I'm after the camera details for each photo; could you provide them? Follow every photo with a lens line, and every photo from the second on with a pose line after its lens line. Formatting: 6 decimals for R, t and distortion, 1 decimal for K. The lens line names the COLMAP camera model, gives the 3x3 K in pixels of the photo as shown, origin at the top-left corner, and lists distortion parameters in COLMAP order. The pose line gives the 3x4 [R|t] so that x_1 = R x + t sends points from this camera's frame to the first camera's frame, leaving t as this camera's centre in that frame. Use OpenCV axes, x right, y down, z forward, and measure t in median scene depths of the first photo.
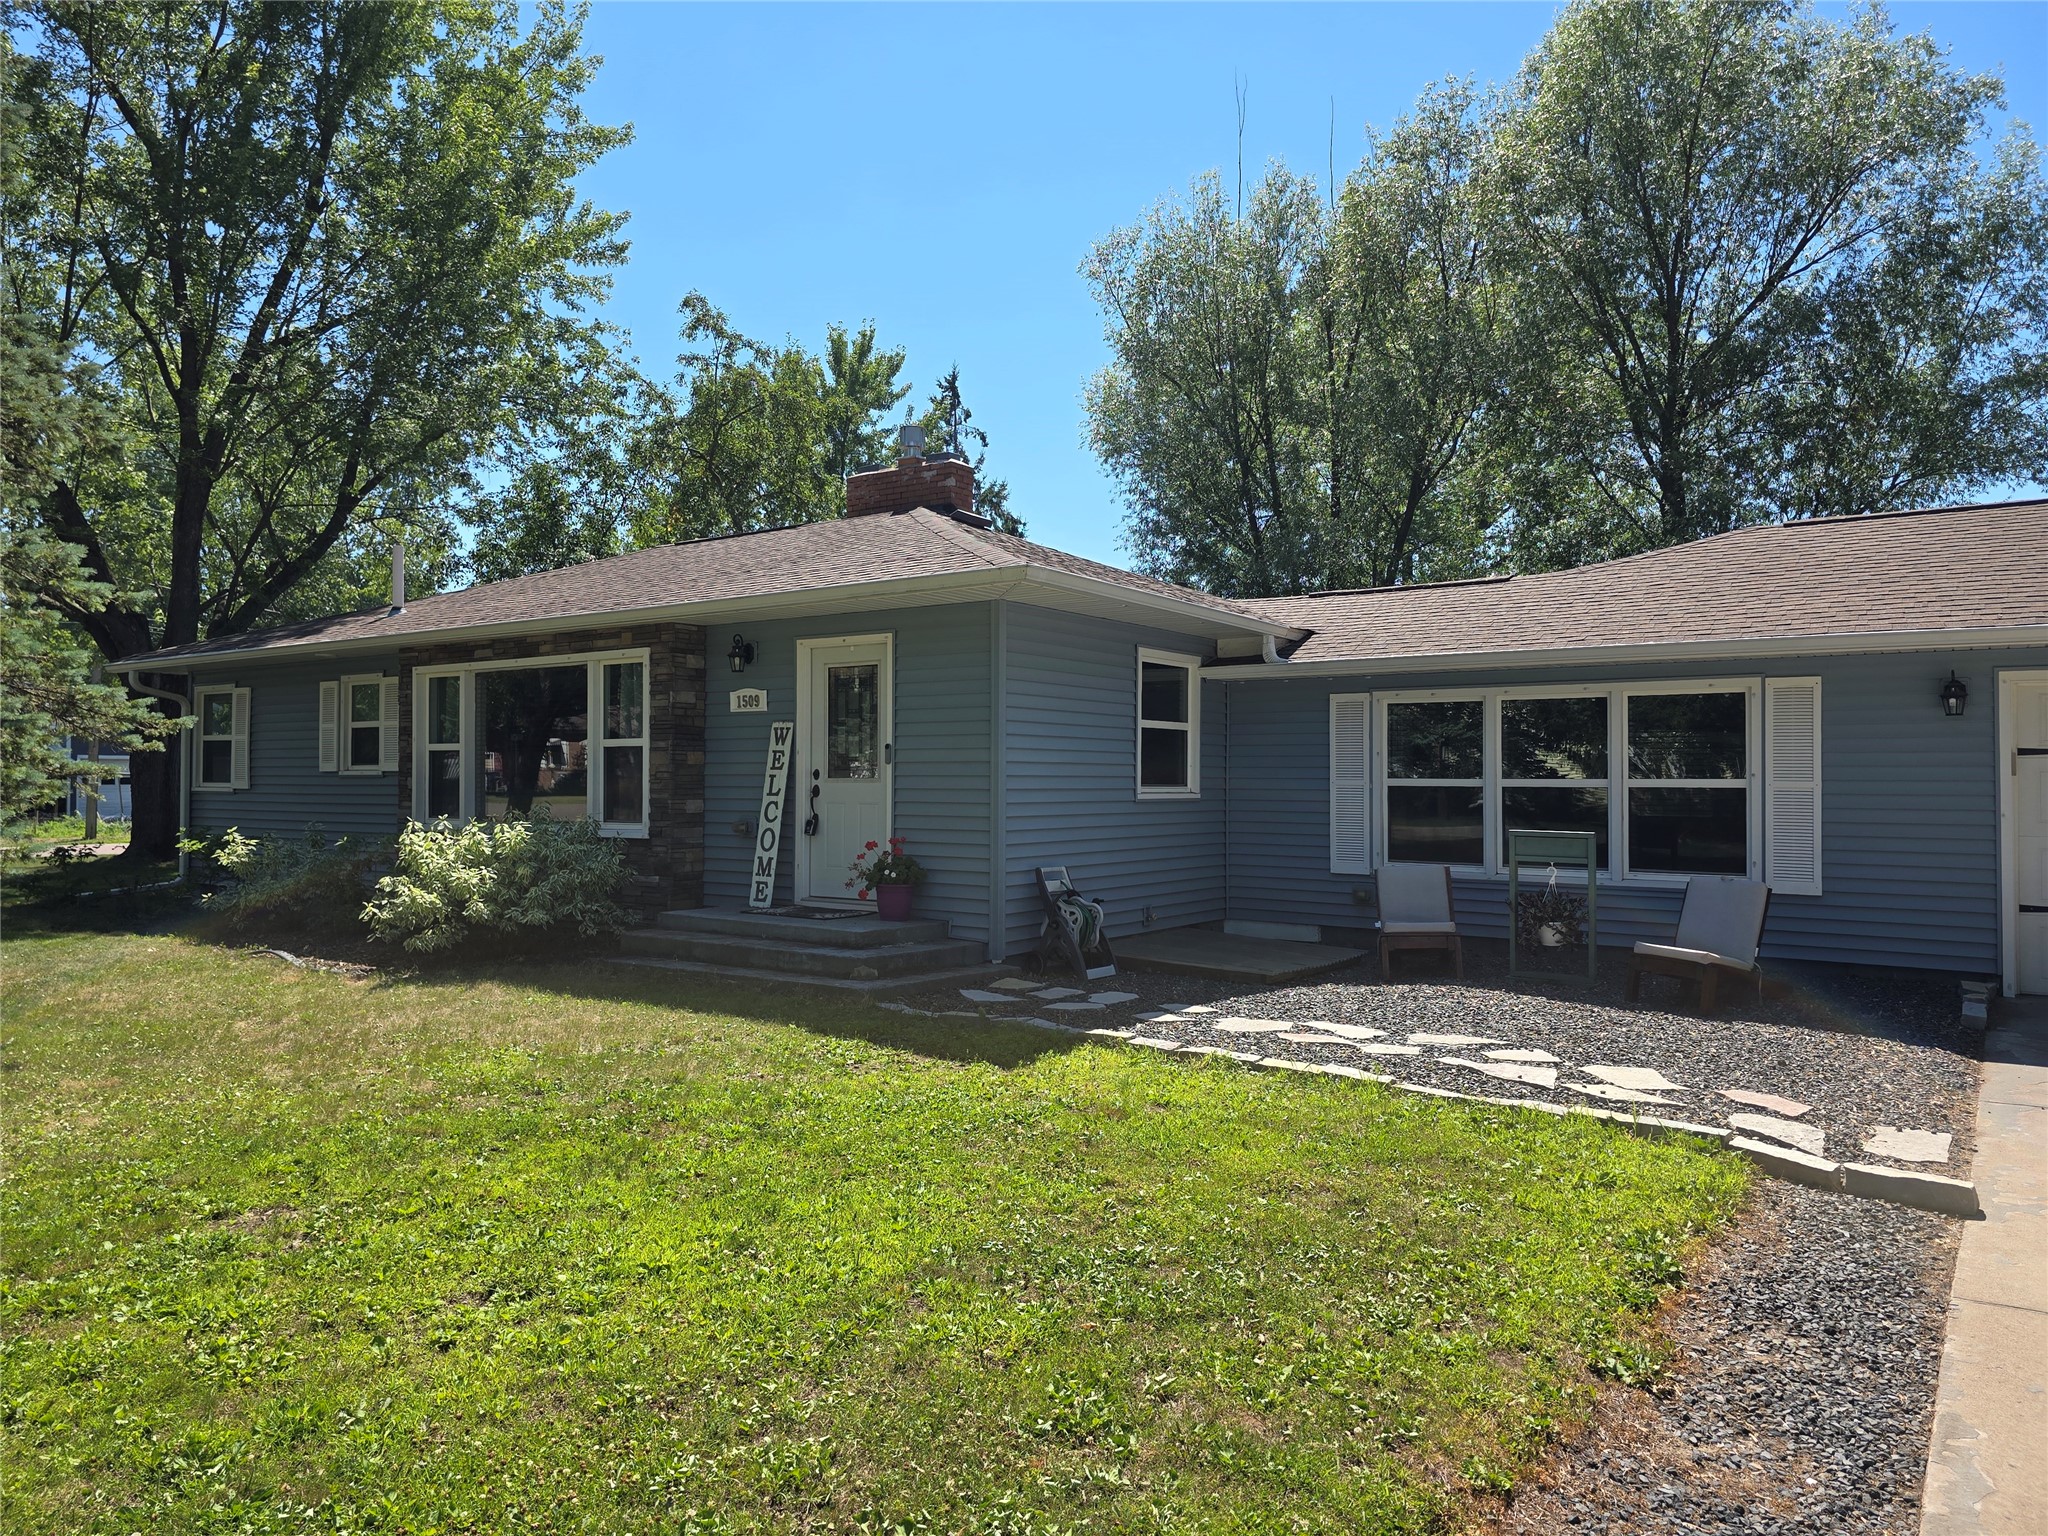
lens RADIAL K [[1358.6, 0, 1024.0], [0, 1358.6, 768.0], [0, 0, 1]] dist [0.048094, -0.001269]
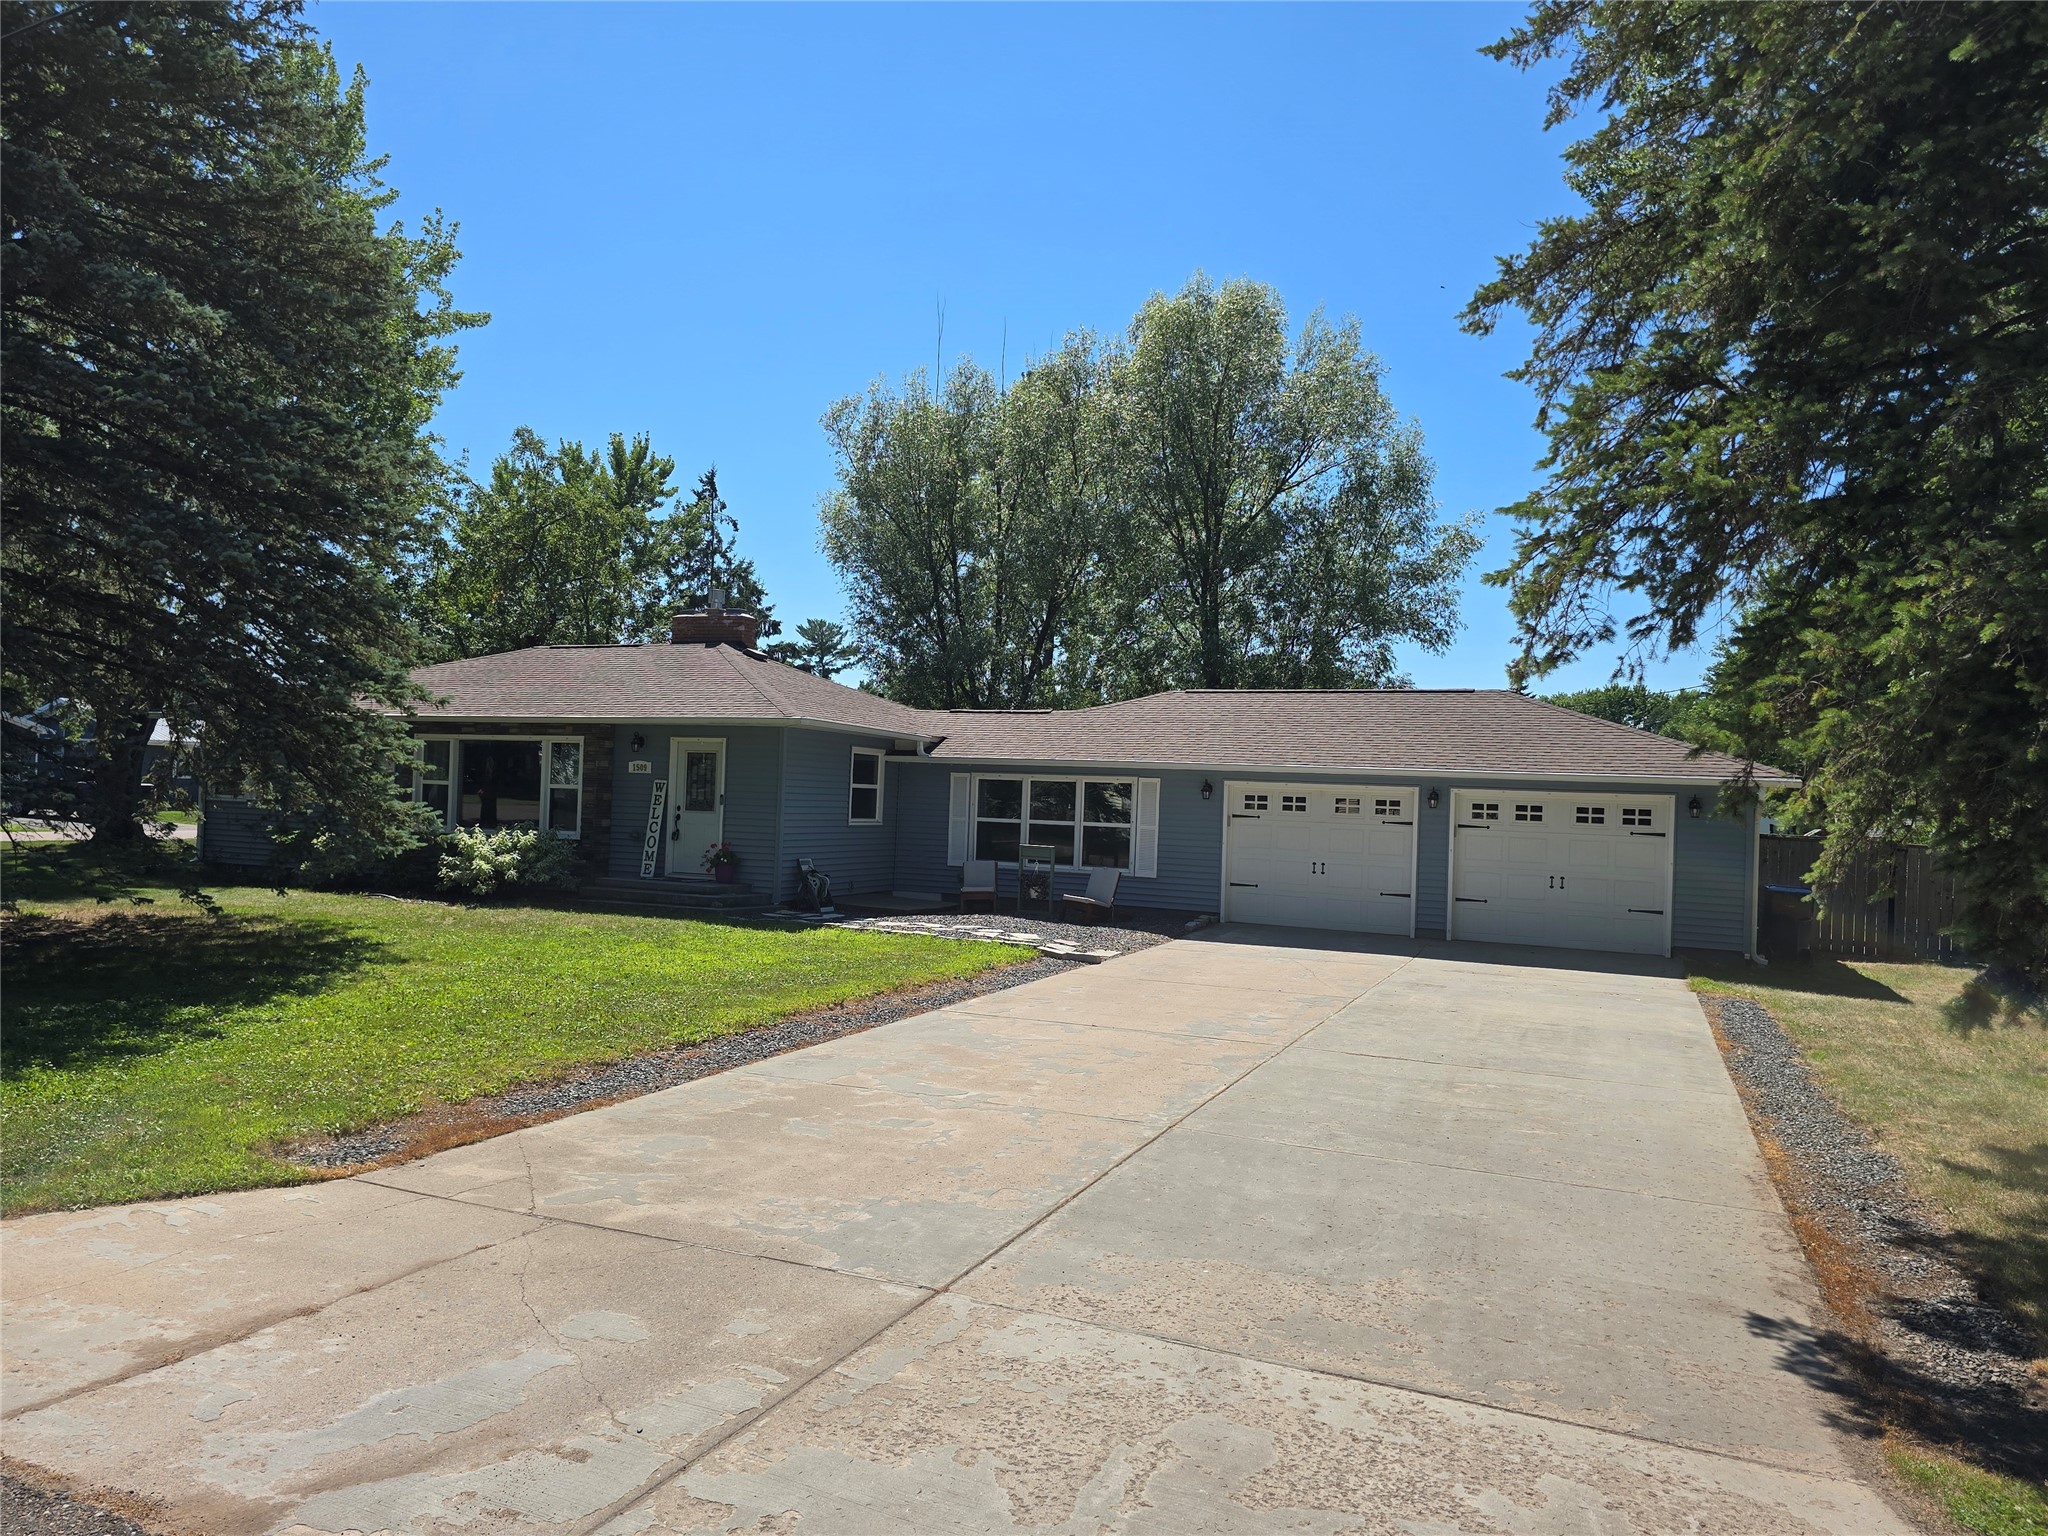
lens RADIAL K [[1358.6, 0, 1024.0], [0, 1358.6, 768.0], [0, 0, 1]] dist [0.048094, -0.001269]
pose [[0.977807, 0.034606, 0.206632, -0.072597], [-0.032434, 0.999377, -0.013894, -0.038338], [-0.206984, 0.006883, 0.978320, -0.912285]]
